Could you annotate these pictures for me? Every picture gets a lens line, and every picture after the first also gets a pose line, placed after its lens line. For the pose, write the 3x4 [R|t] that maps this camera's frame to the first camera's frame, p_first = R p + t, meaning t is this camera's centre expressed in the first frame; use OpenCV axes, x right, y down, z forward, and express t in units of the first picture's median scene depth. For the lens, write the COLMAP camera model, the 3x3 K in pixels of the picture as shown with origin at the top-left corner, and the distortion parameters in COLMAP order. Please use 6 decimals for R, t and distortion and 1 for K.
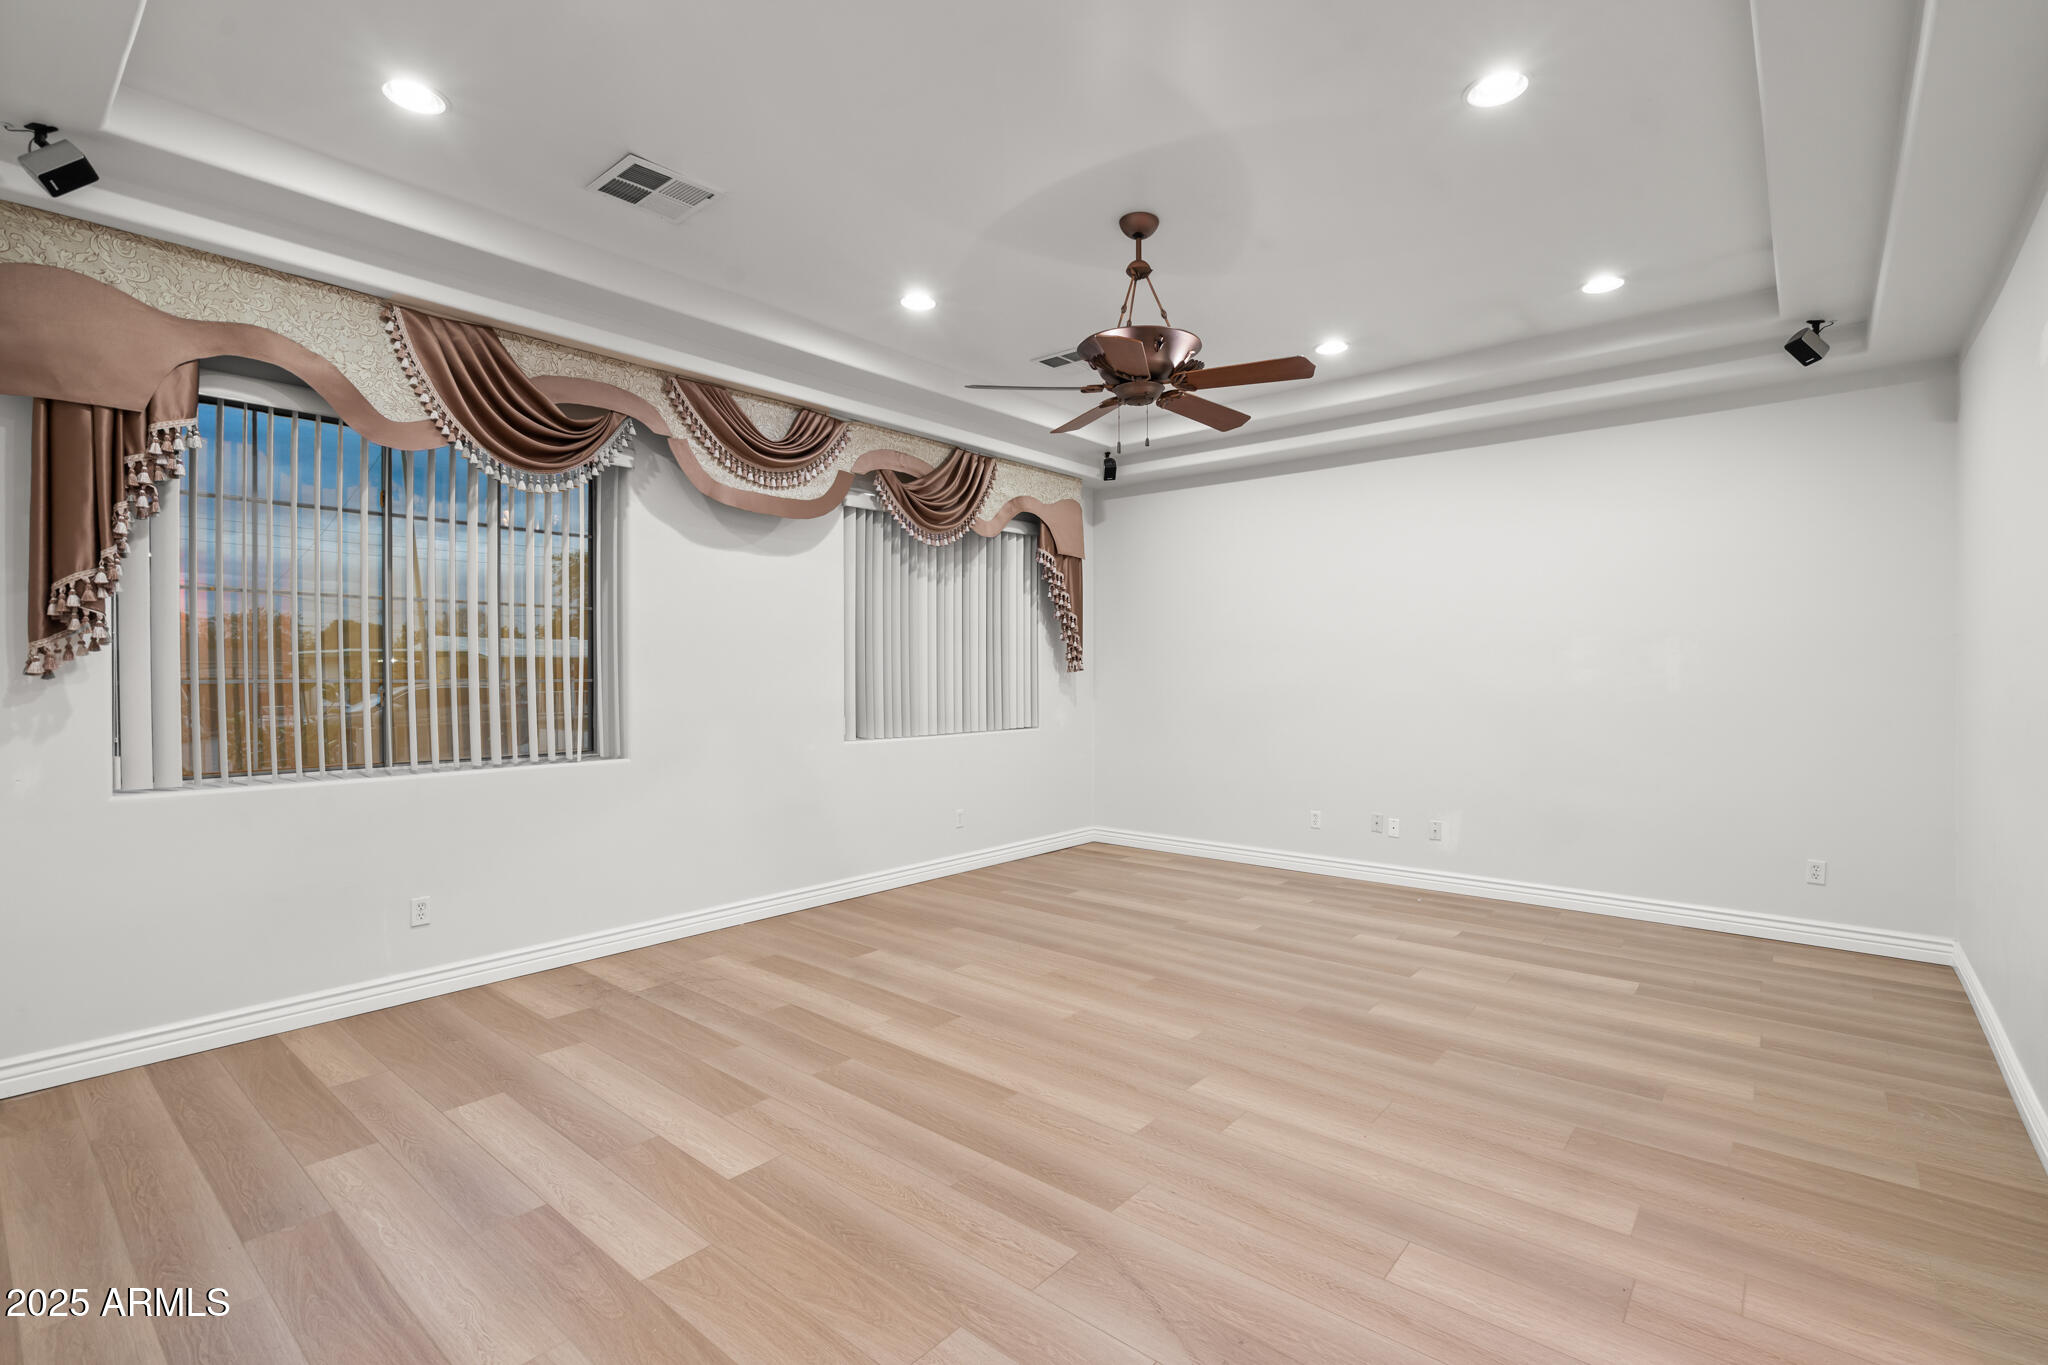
lens RADIAL K [[932.8, 0, 1020.4], [0, 932.8, 675.4], [0, 0, 1]] dist [-0.002297, 0.000406]
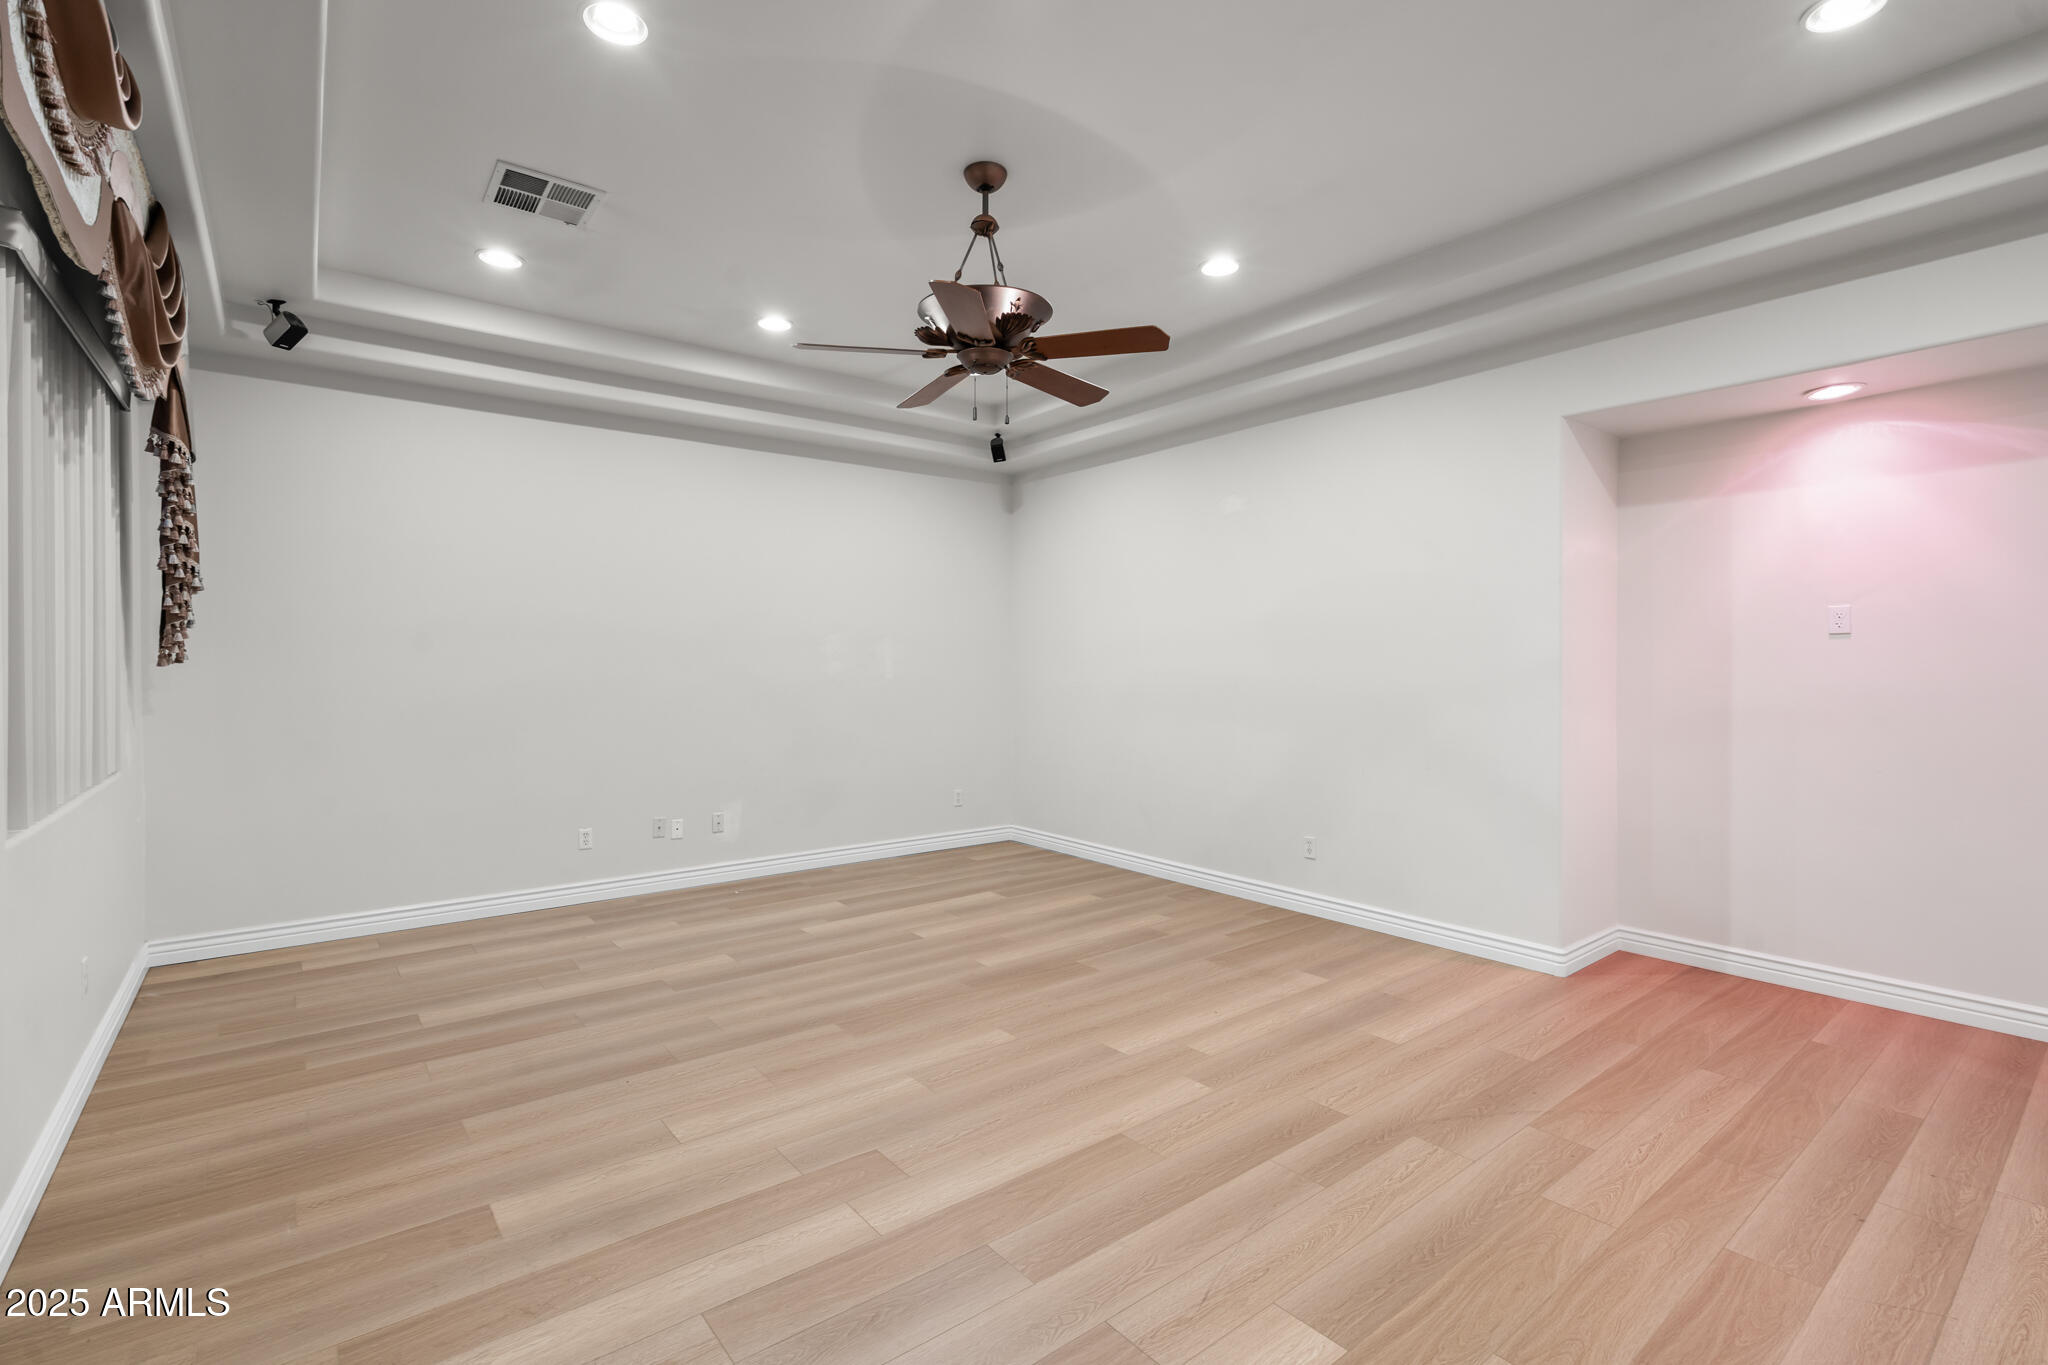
lens RADIAL K [[932.8, 0, 1021.3], [0, 932.8, 672.7], [0, 0, 1]] dist [-0.002297, 0.000406]
pose [[0.194027, -0.008272, 0.980961, -0.665305], [0.004824, 0.999960, 0.007478, -0.001718], [-0.980984, 0.003281, 0.194060, 0.681485]]
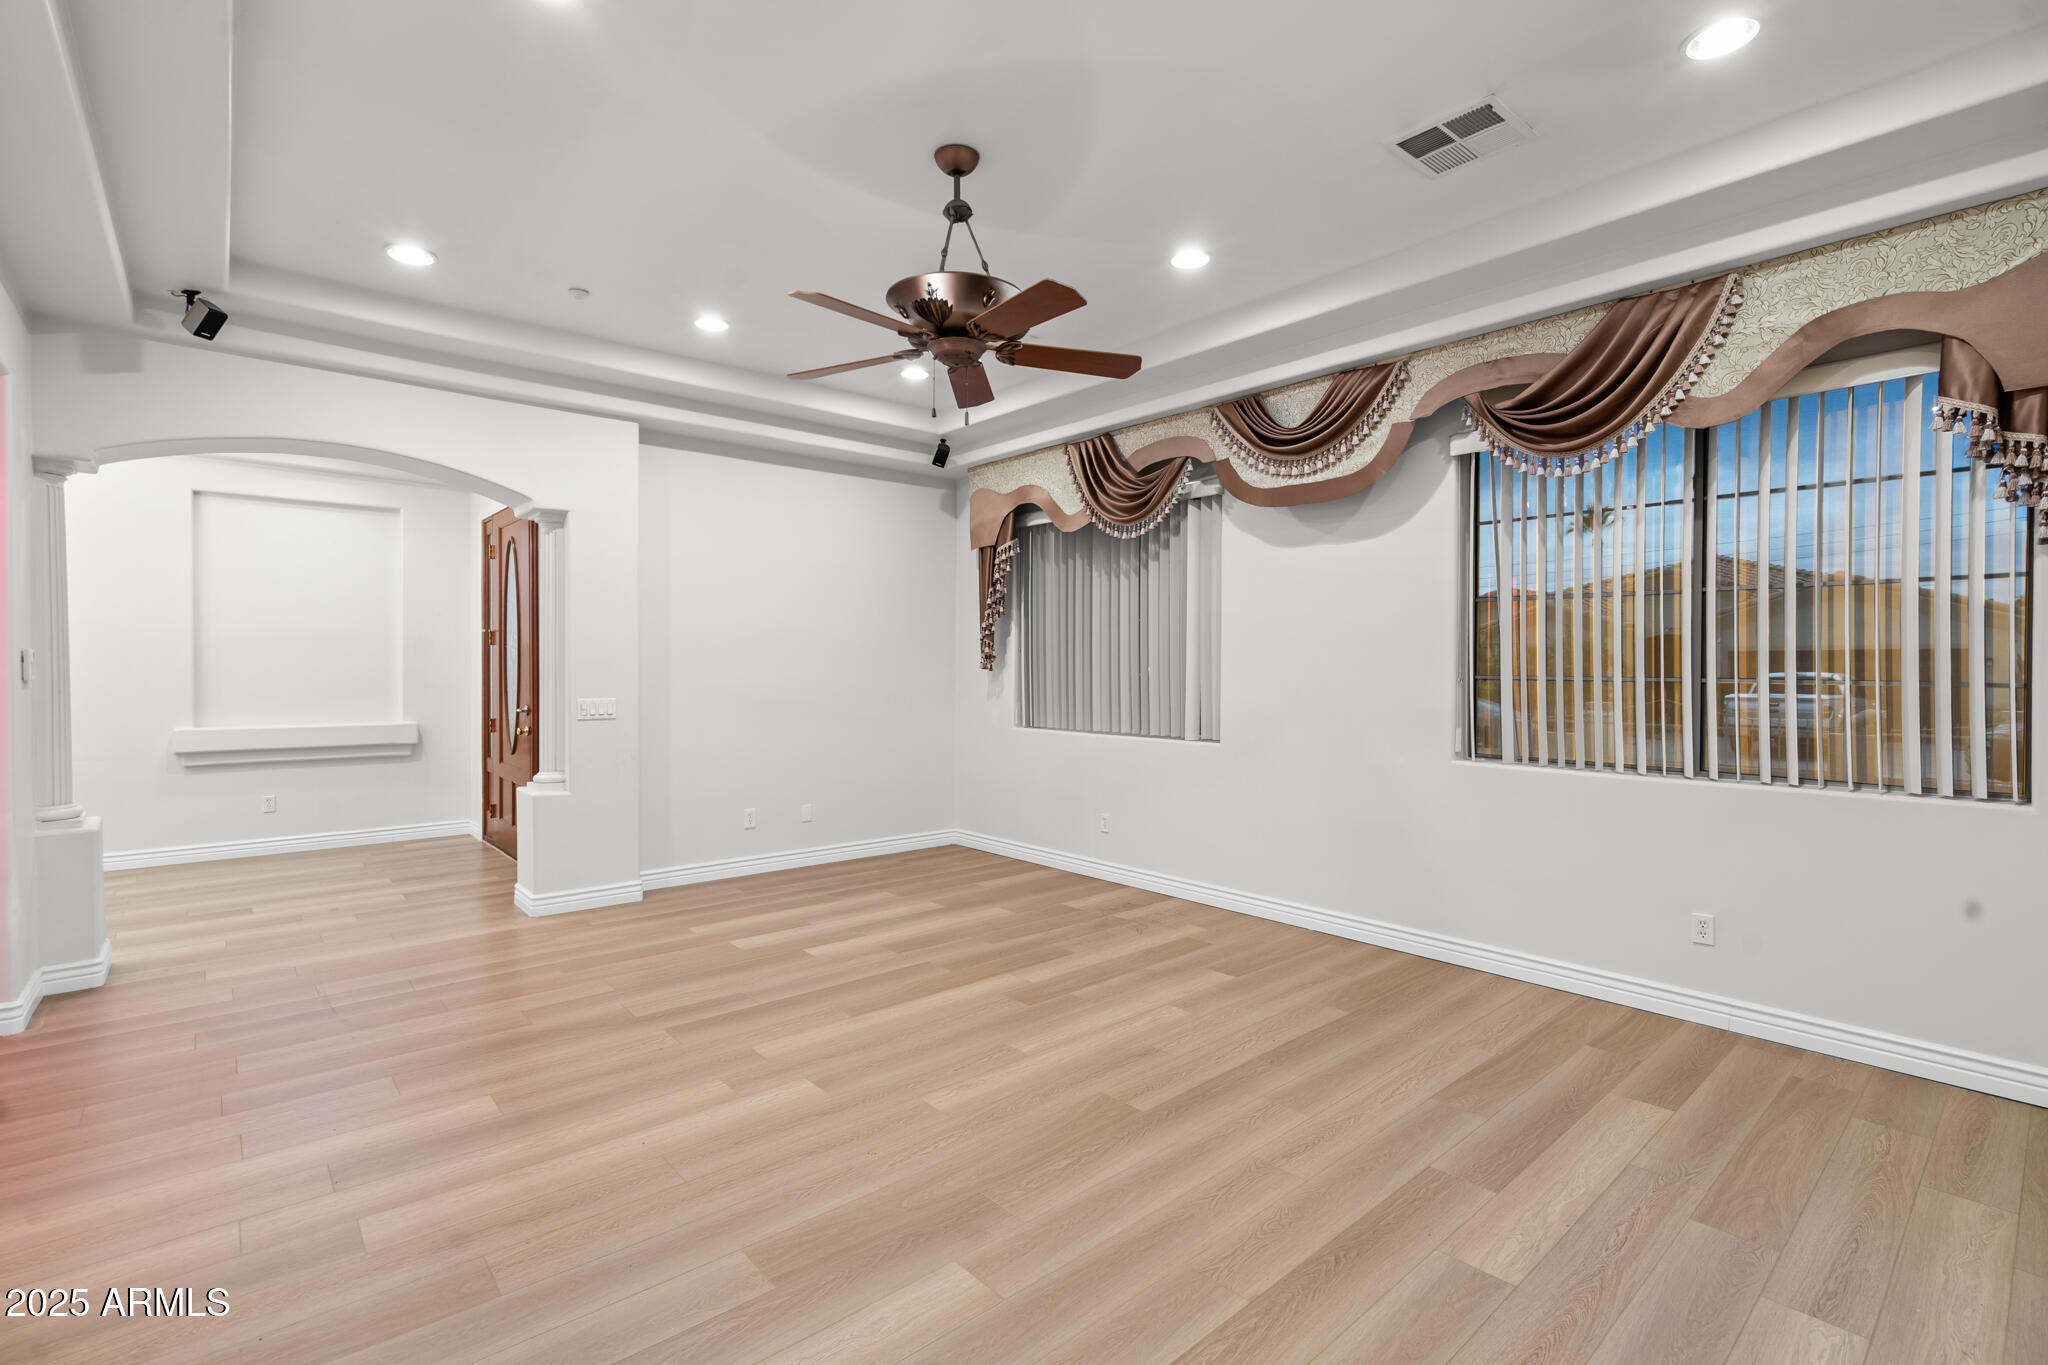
lens RADIAL K [[932.8, 0, 1016.8], [0, 932.8, 671.9], [0, 0, 1]] dist [-0.002297, 0.000406]
pose [[-0.151841, 0.006095, -0.988386, 0.858258], [-0.008635, 0.999935, 0.007493, -0.007057], [0.988367, 0.009672, -0.151779, 1.030719]]
